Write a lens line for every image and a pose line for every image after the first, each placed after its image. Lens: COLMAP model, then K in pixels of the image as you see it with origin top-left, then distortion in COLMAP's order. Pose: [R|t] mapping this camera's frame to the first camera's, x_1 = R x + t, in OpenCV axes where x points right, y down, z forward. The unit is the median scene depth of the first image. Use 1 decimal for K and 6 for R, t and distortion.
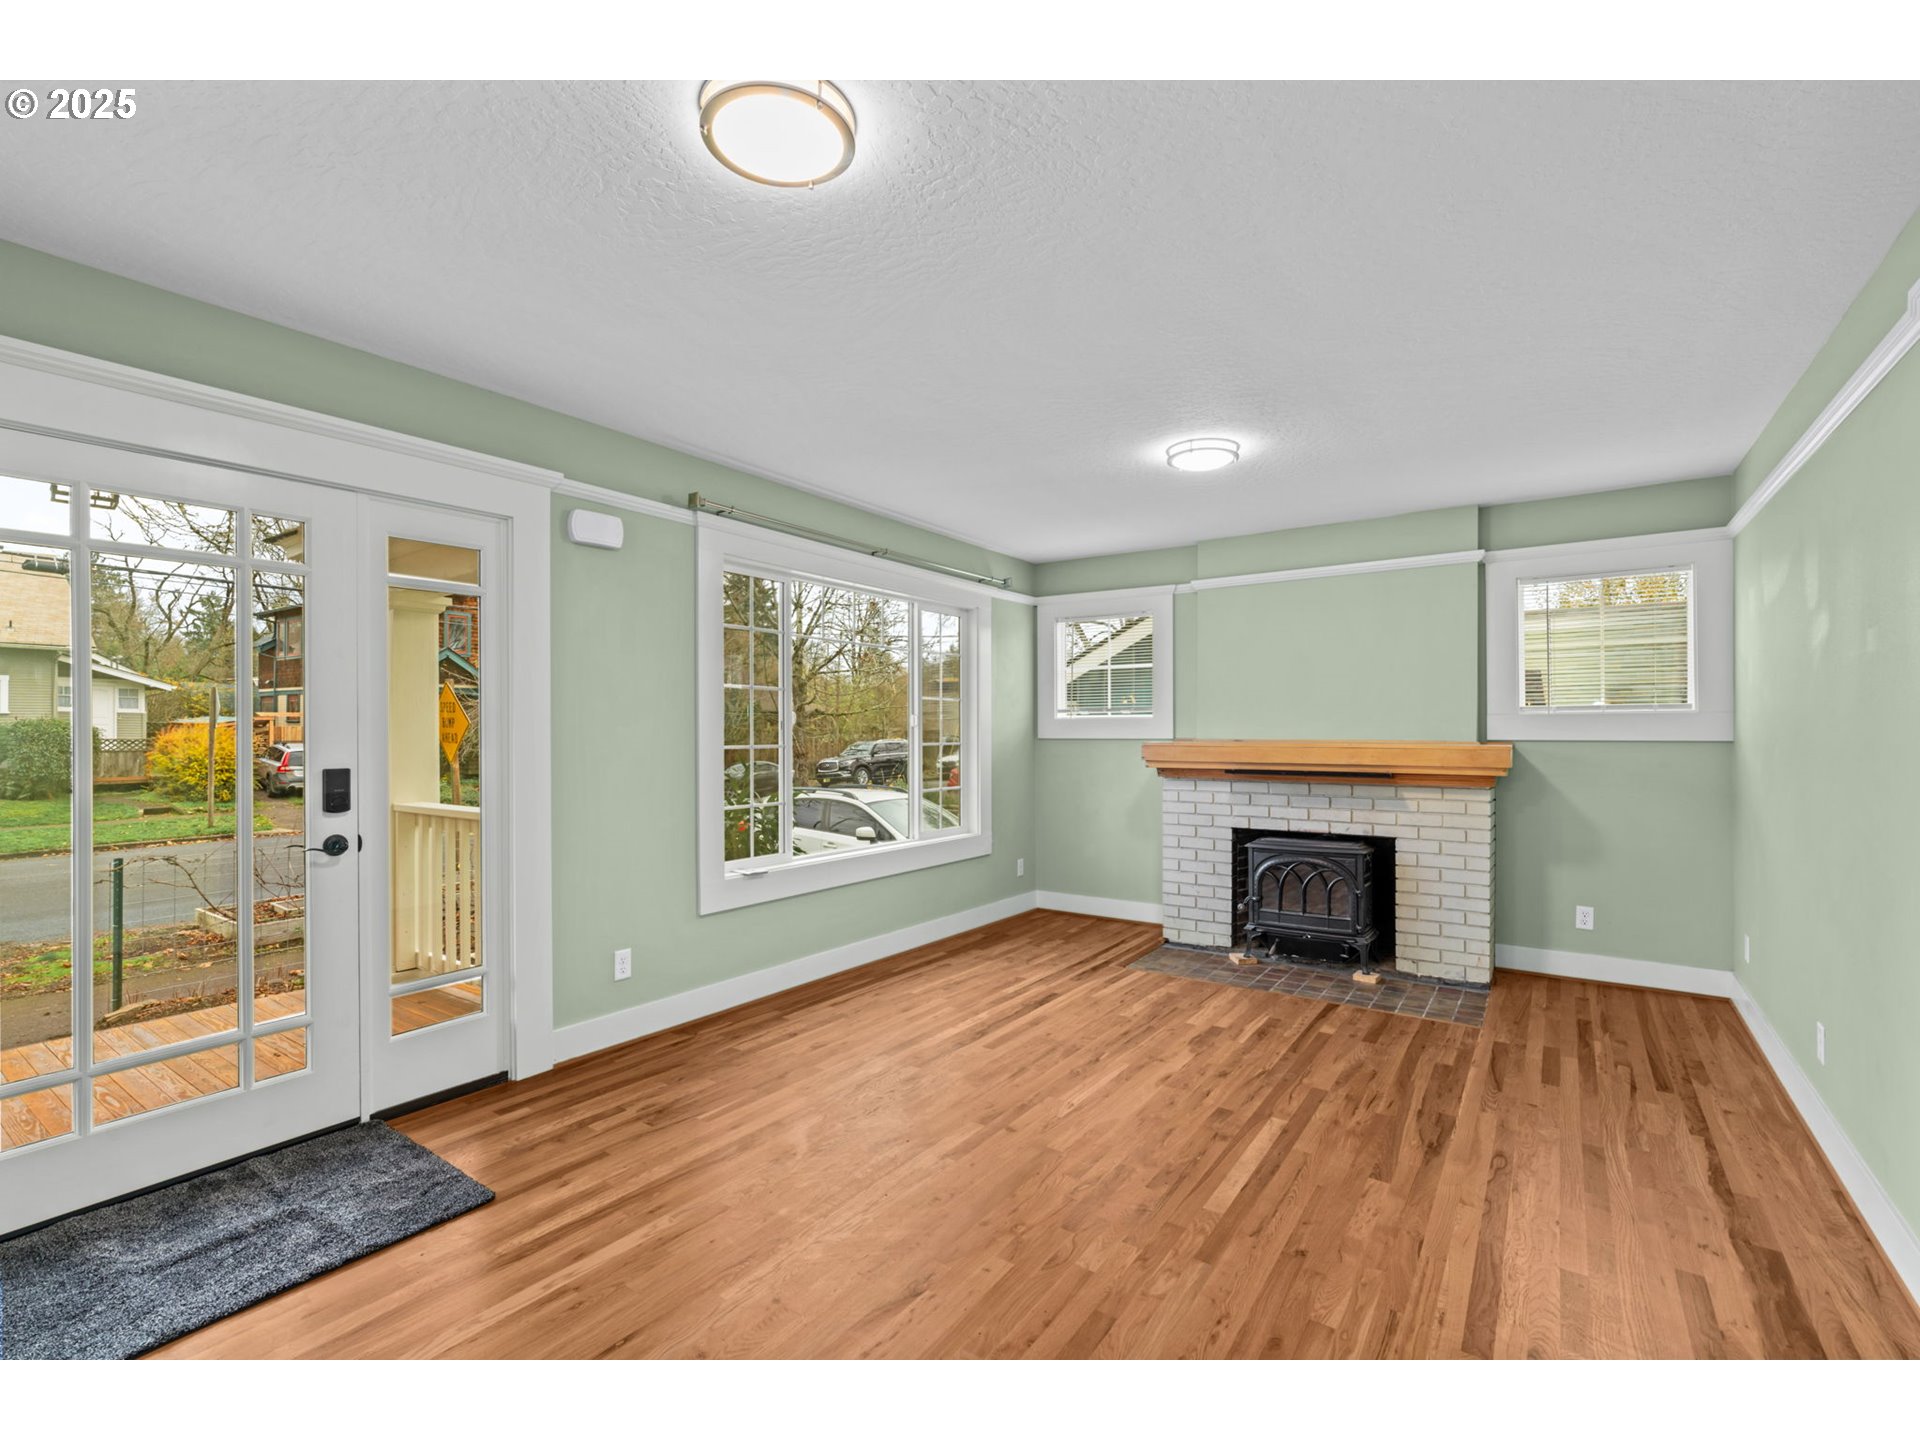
lens RADIAL K [[869.7, 0, 945.0], [0, 869.7, 725.7], [0, 0, 1]] dist [-0.007894, 0.004104]
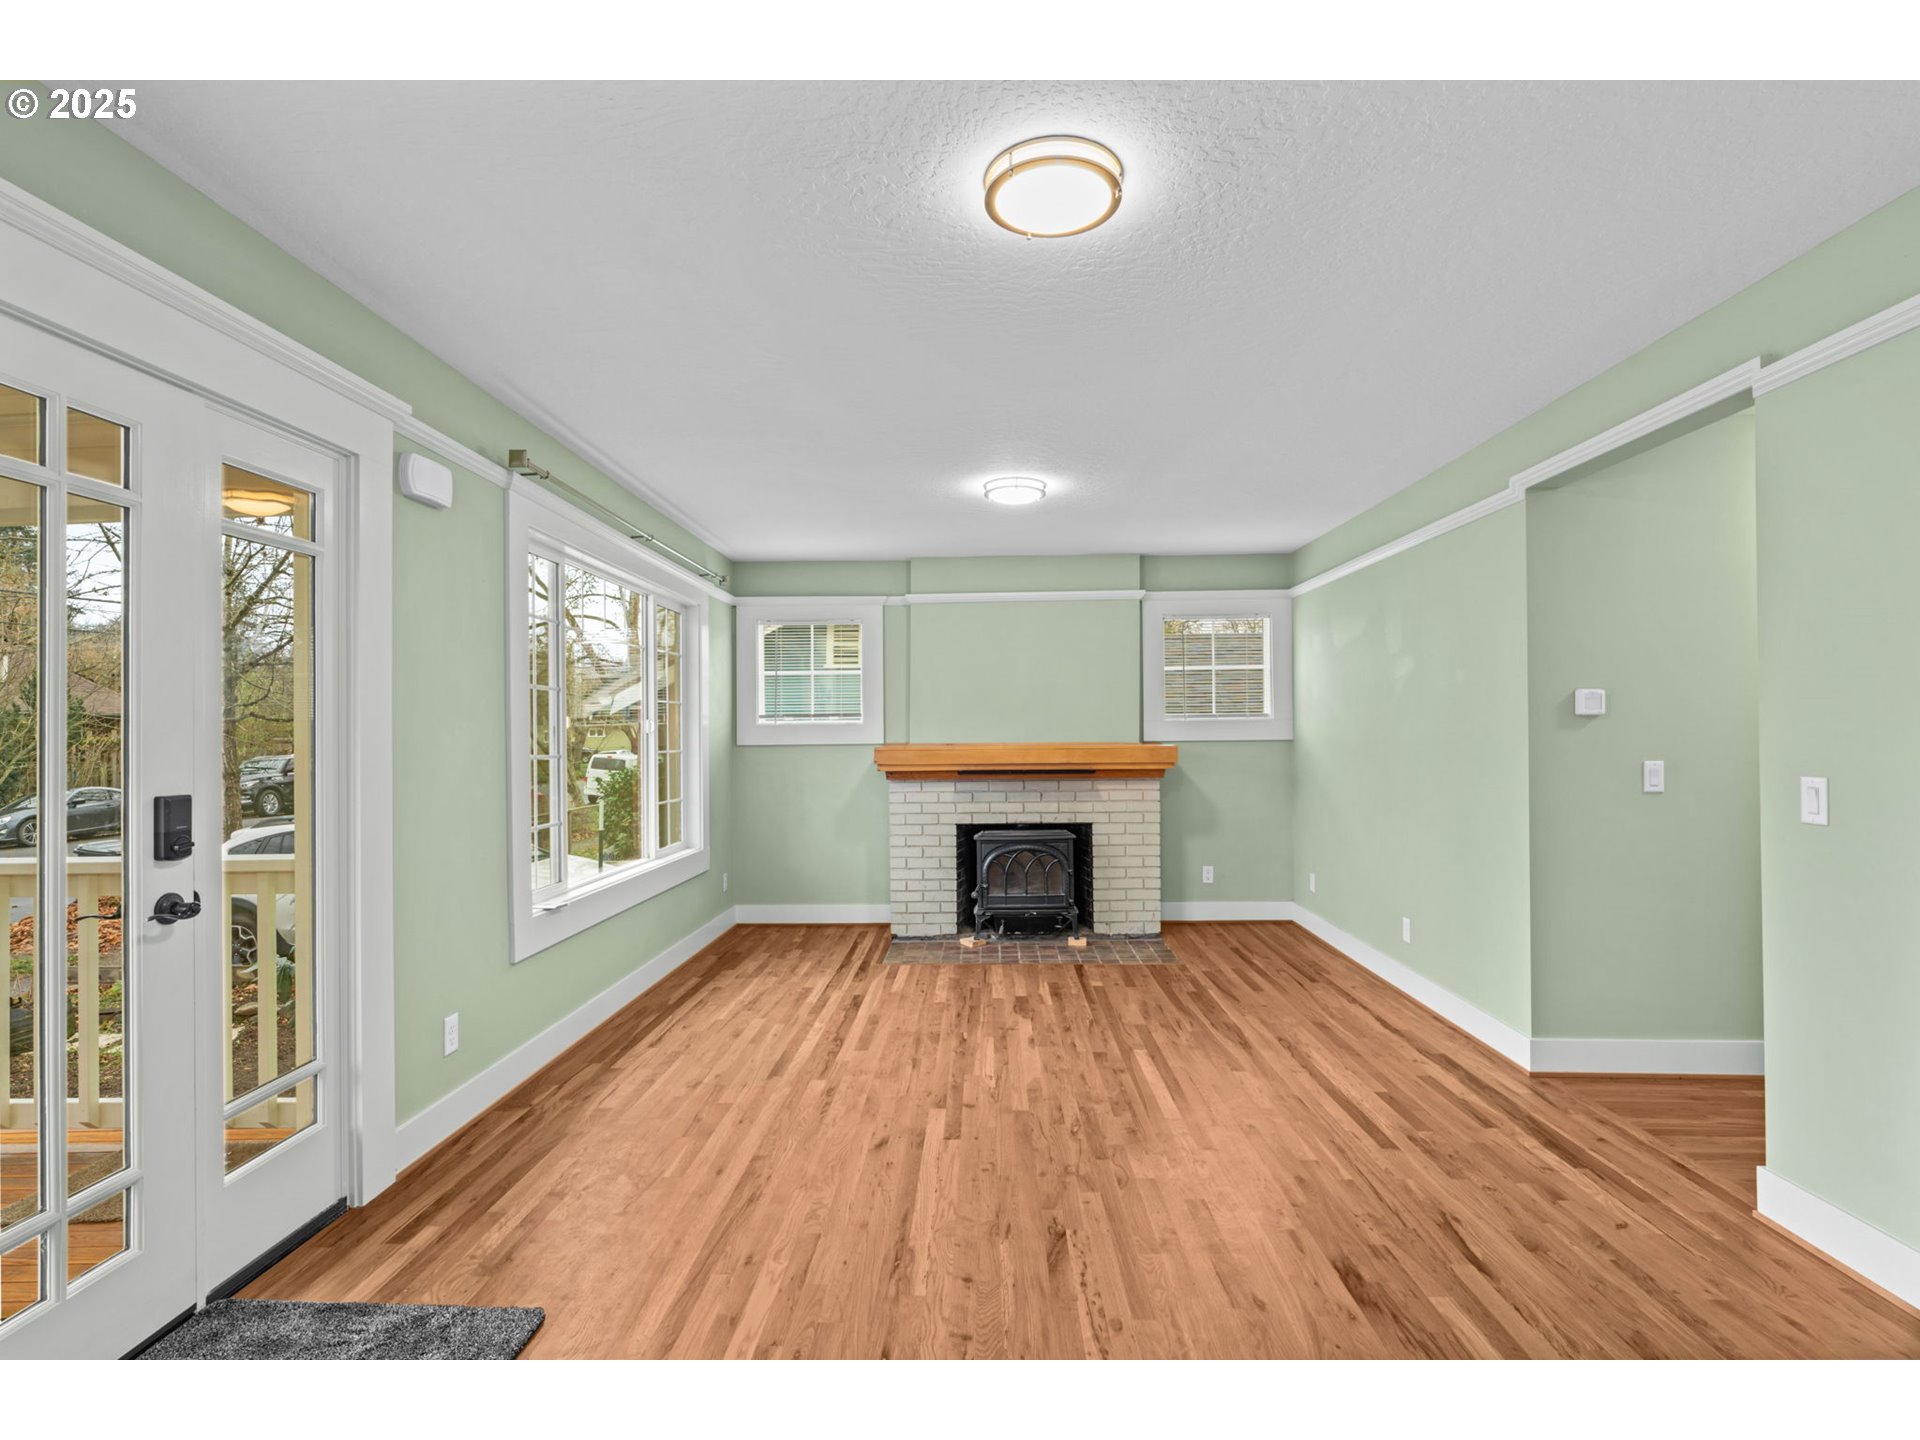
lens RADIAL K [[925.2, 0, 961.7], [0, 925.2, 726.2], [0, 0, 1]] dist [-0.004471, 0.001894]
pose [[0.830732, -0.000653, 0.556672, -0.370381], [0.004646, 0.999973, -0.005761, 0.001199], [-0.556653, 0.007372, 0.830713, 0.033567]]
